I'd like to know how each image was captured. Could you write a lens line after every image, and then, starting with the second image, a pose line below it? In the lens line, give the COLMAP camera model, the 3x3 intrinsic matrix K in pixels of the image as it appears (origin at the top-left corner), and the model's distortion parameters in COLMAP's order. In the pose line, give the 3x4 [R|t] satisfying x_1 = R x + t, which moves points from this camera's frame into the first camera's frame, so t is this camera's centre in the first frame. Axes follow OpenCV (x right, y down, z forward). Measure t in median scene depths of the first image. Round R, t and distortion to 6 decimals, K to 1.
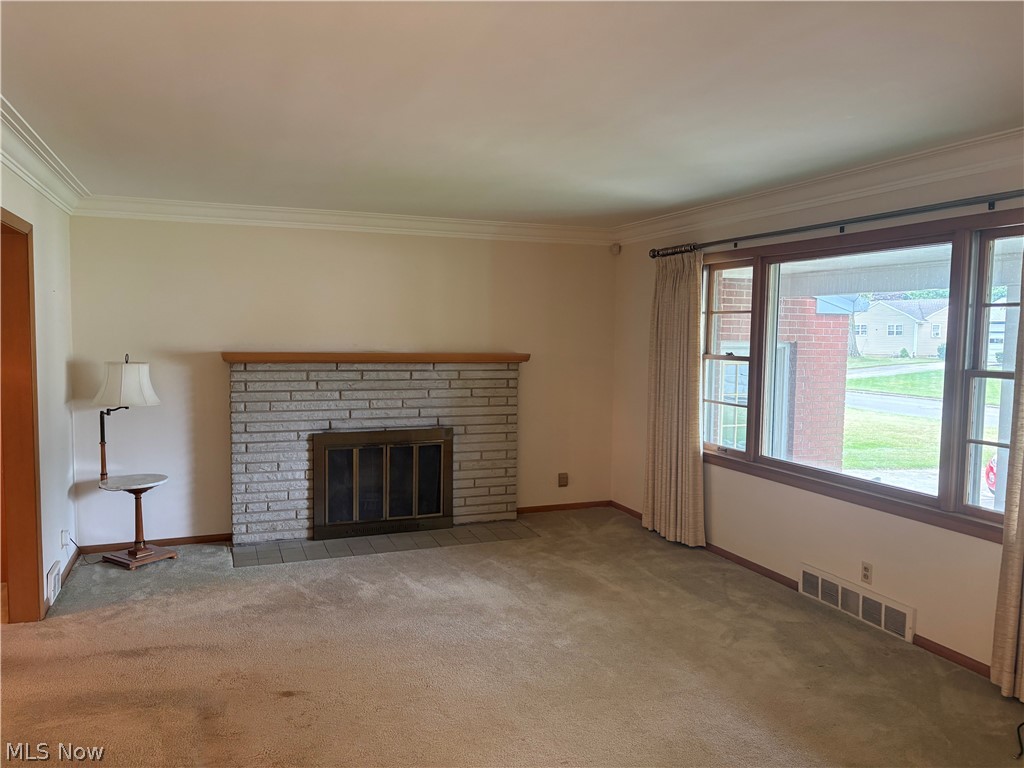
lens RADIAL K [[771.9, 0, 511.0], [0, 771.9, 380.2], [0, 0, 1]] dist [0.003892, 0.001168]
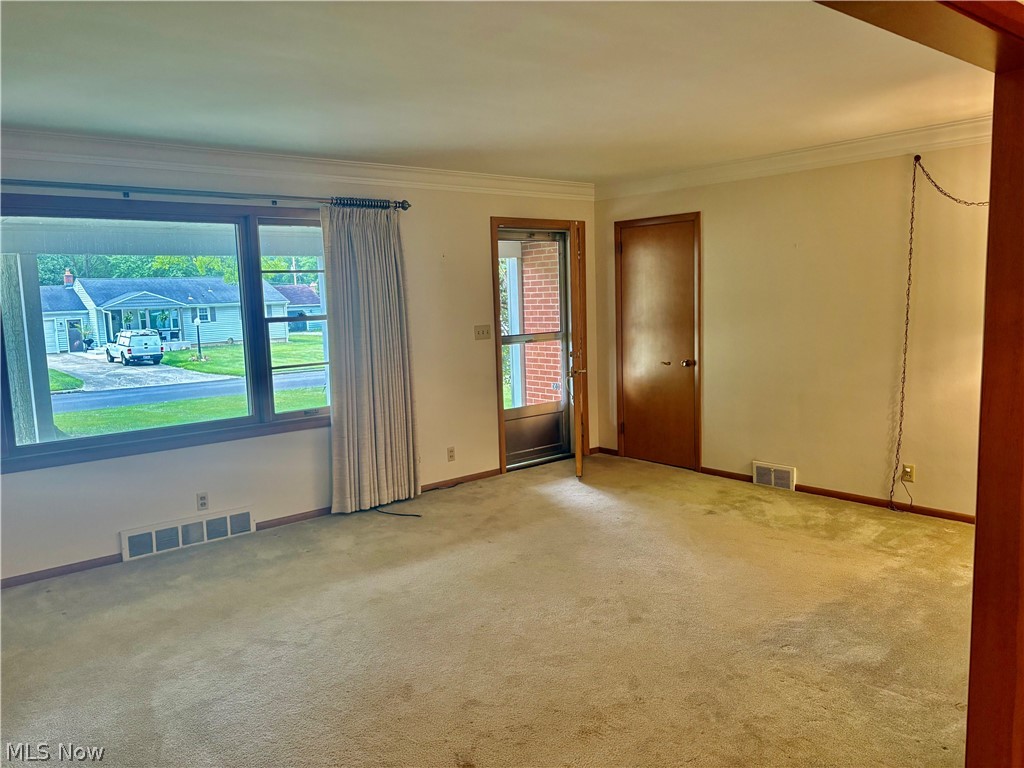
lens RADIAL K [[771.9, 0, 511.0], [0, 771.9, 387.3], [0, 0, 1]] dist [0.003892, 0.001168]
pose [[-0.299448, -0.098512, 0.949013, -0.775908], [0.119531, 0.982946, 0.139751, -0.025017], [-0.946596, 0.155284, -0.282566, 0.884427]]
